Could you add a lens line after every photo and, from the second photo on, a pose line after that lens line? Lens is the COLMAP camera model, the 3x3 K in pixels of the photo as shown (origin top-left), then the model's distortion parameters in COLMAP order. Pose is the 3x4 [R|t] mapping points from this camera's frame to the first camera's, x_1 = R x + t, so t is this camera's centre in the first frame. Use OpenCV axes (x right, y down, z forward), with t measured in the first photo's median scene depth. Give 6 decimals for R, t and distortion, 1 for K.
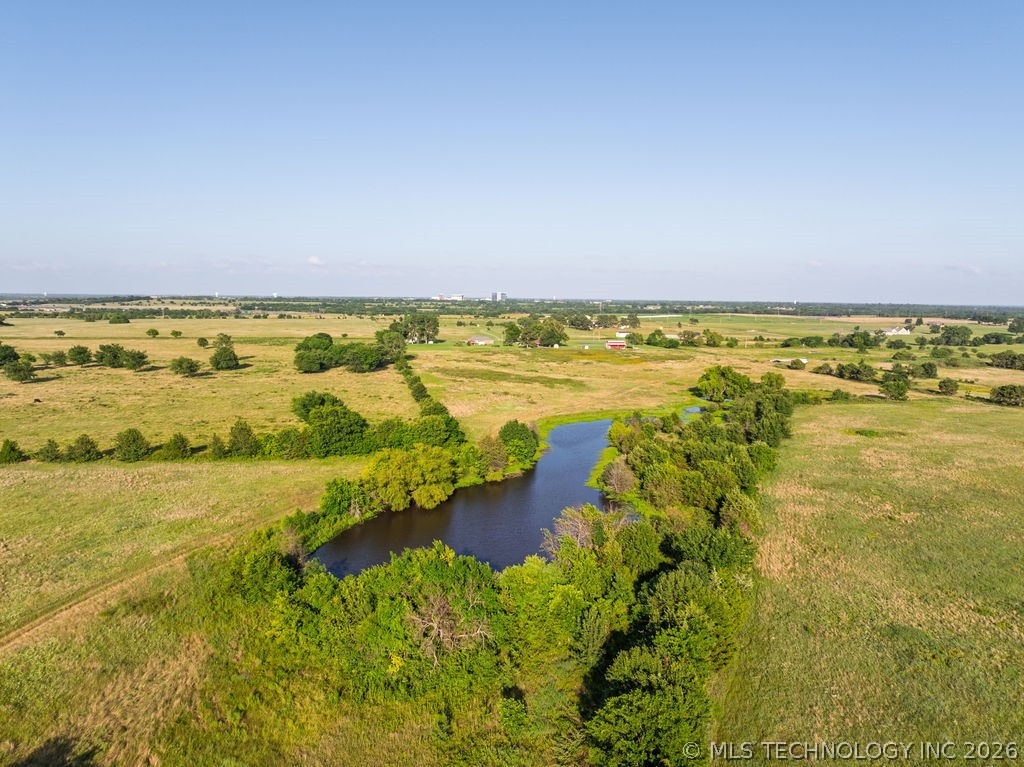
lens RADIAL K [[726.2, 0, 511.5], [0, 726.2, 383.5], [0, 0, 1]] dist [-0.013113, -0.004833]
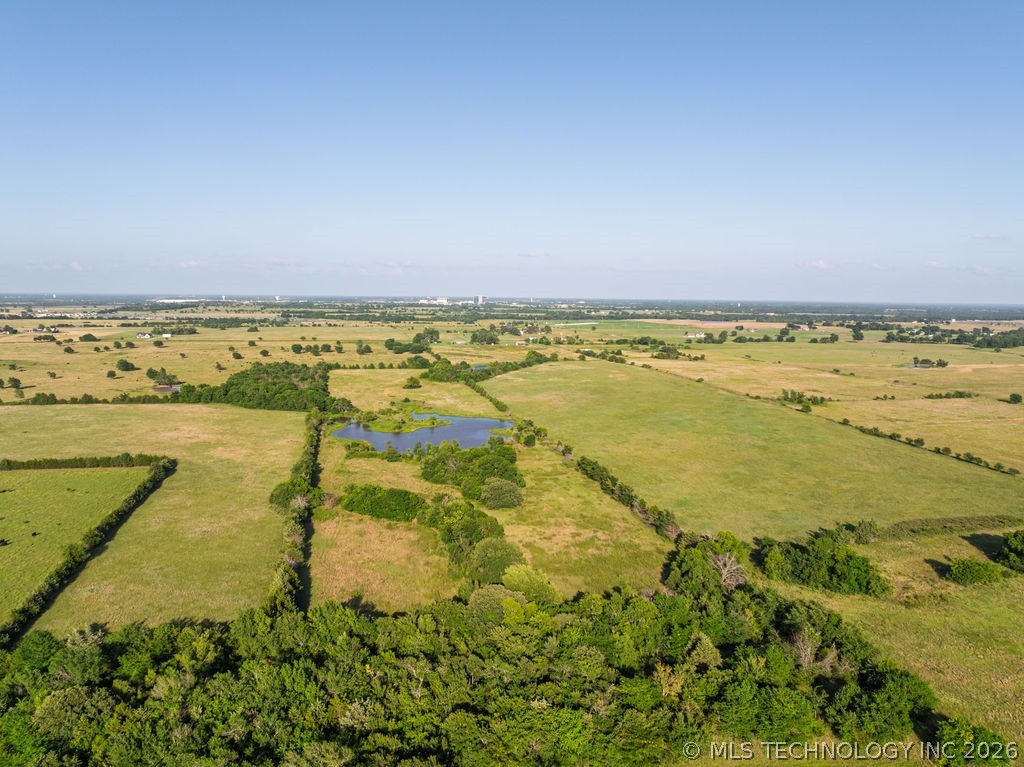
lens RADIAL K [[726.2, 0, 511.8], [0, 726.2, 380.4], [0, 0, 1]] dist [-0.013113, -0.004833]
pose [[0.999741, -0.010020, 0.020441, 0.072018], [0.010050, 0.999949, -0.001377, 0.063049], [-0.020427, 0.001582, 0.999790, -1.194798]]
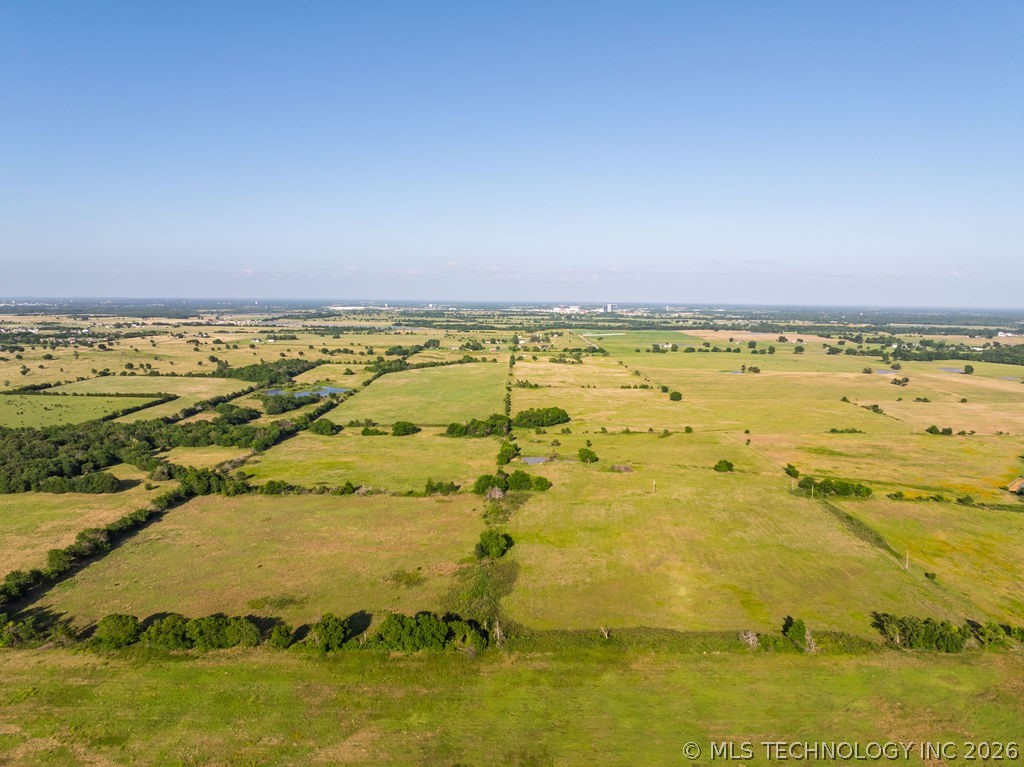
lens RADIAL K [[726.2, 0, 512.0], [0, 726.2, 384.0], [0, 0, 1]] dist [-0.013113, -0.004833]
pose [[0.975893, 0.016665, -0.217613, 0.884139], [-0.017491, 0.999845, -0.001870, 0.097597], [0.217548, 0.005631, 0.976033, -1.953886]]
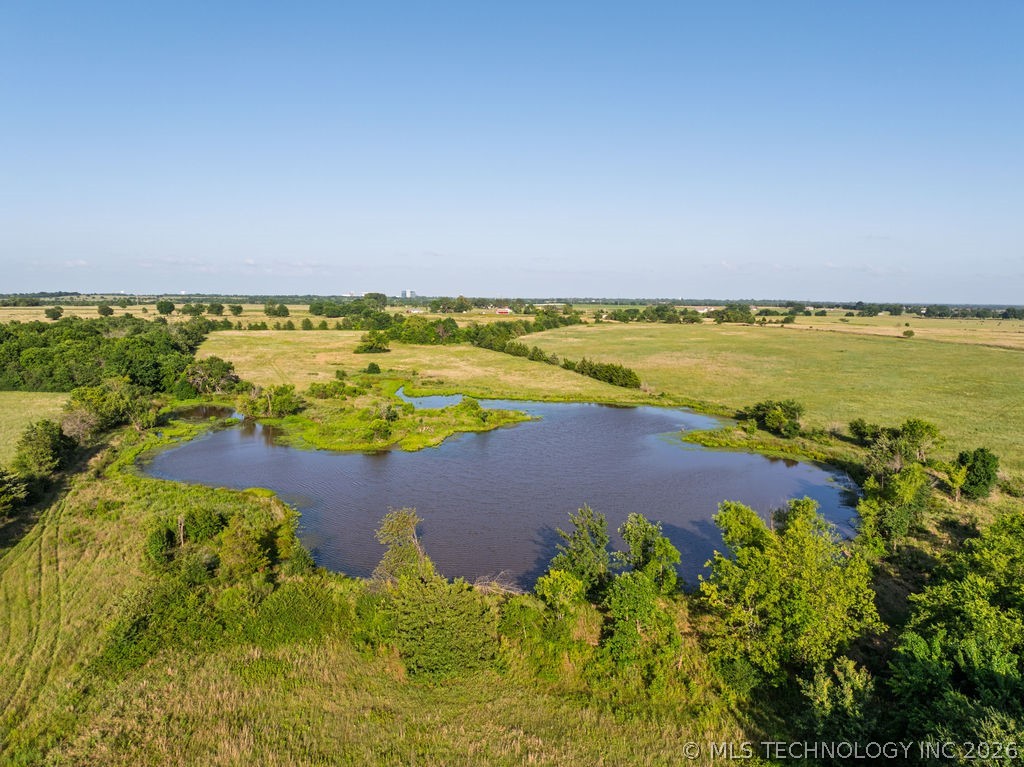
lens RADIAL K [[726.2, 0, 512.8], [0, 726.2, 383.3], [0, 0, 1]] dist [-0.013113, -0.004833]
pose [[0.991645, -0.022790, 0.126965, -0.036294], [0.022686, 0.999740, 0.002266, 0.100726], [-0.126984, 0.000633, 0.991905, -0.565087]]
